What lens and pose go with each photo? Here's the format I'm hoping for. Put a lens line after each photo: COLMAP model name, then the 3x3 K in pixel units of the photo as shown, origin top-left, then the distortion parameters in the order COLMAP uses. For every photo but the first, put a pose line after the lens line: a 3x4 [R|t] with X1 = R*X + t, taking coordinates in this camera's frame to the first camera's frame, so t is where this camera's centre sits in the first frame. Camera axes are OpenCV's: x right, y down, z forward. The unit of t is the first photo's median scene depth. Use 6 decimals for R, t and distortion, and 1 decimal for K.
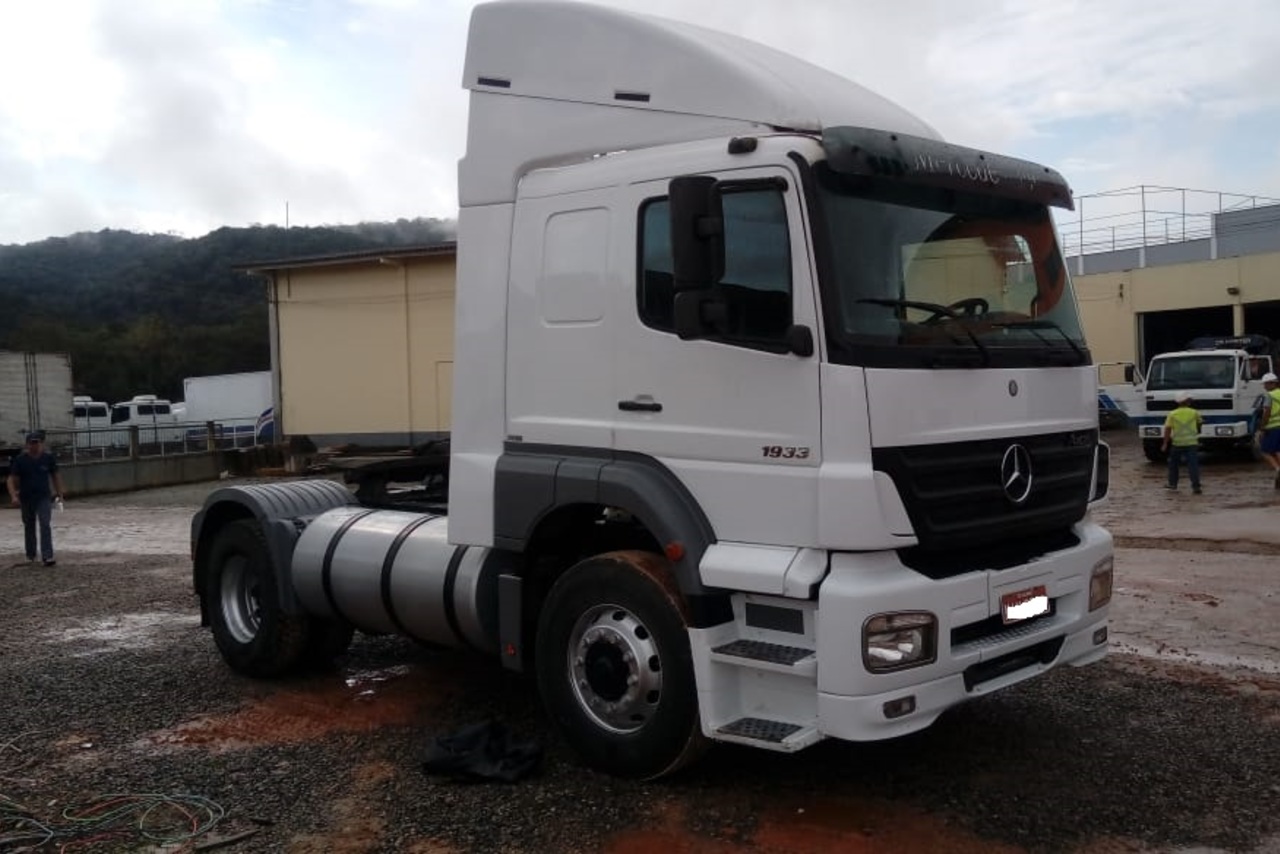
lens RADIAL K [[1199.1, 0, 644.5], [0, 1199.1, 423.7], [0, 0, 1]] dist [0.057718, 0.000000]
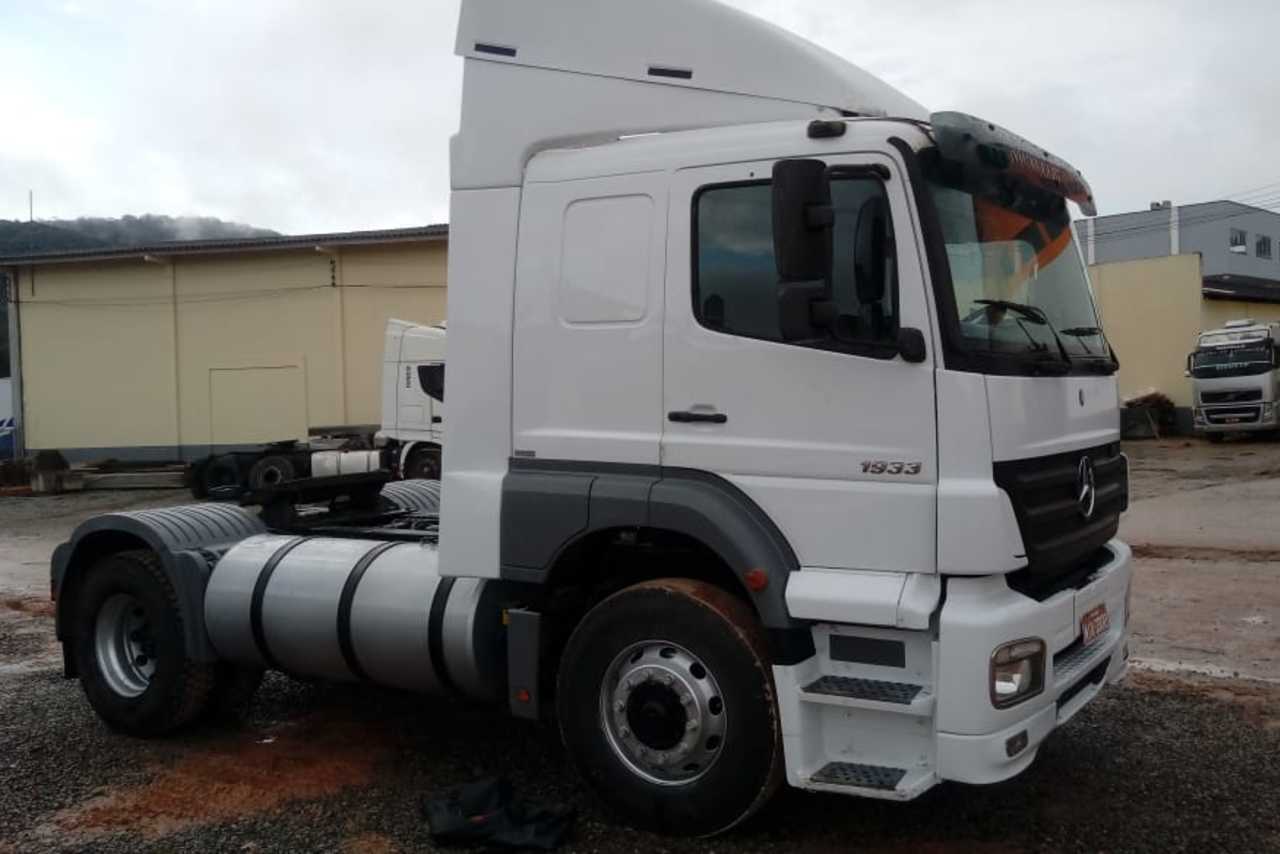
lens RADIAL K [[1199.1, 0, 641.7], [0, 1199.1, 423.8], [0, 0, 1]] dist [0.057718, 0.000000]
pose [[0.979567, -0.003920, 0.201081, -0.202544], [0.005546, 0.999956, -0.007528, -0.002910], [-0.201042, 0.008489, 0.979546, 0.120225]]
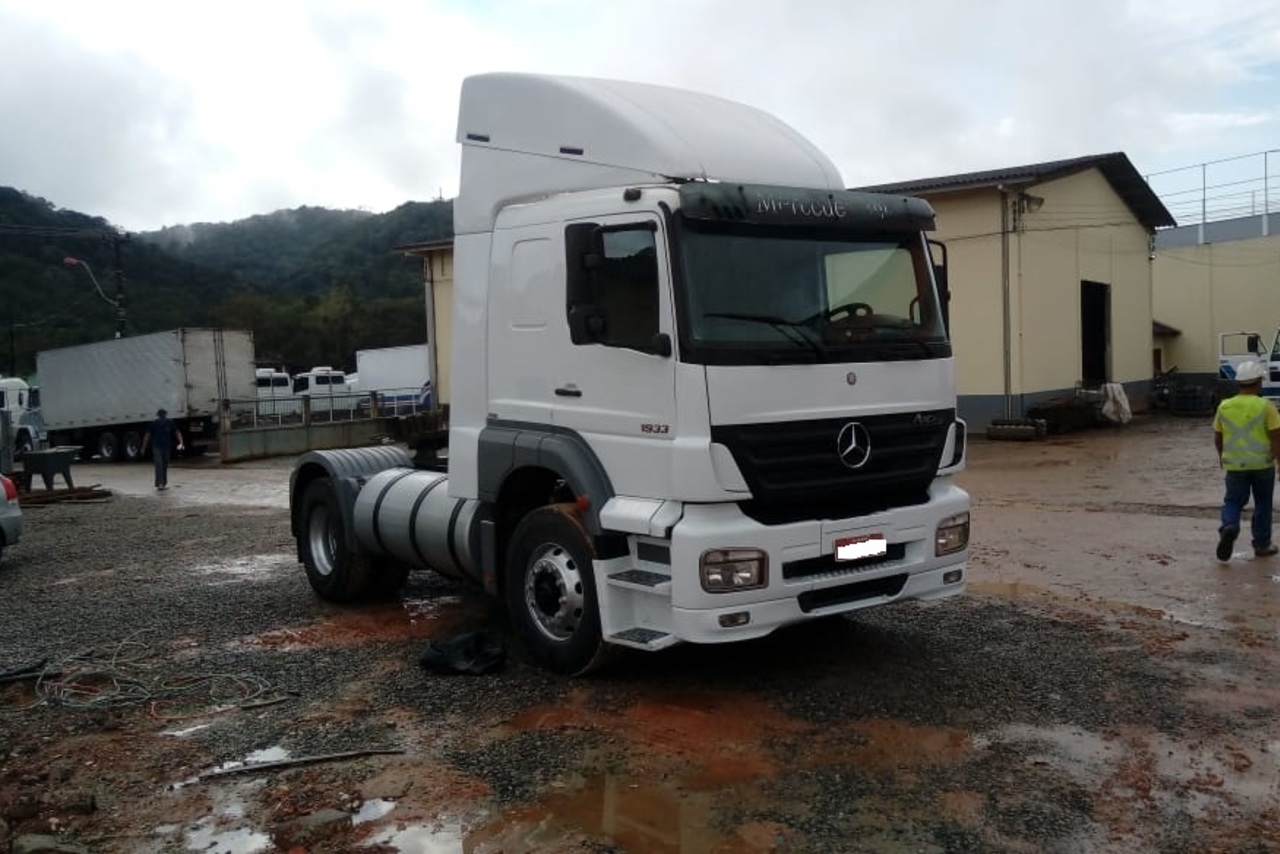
lens RADIAL K [[1199.1, 0, 648.4], [0, 1199.1, 429.4], [0, 0, 1]] dist [0.057718, 0.000000]
pose [[0.990039, 0.004661, -0.140717, 0.241725], [-0.000143, 0.999485, 0.032098, -0.014761], [0.140794, -0.031759, 0.989529, -0.257801]]
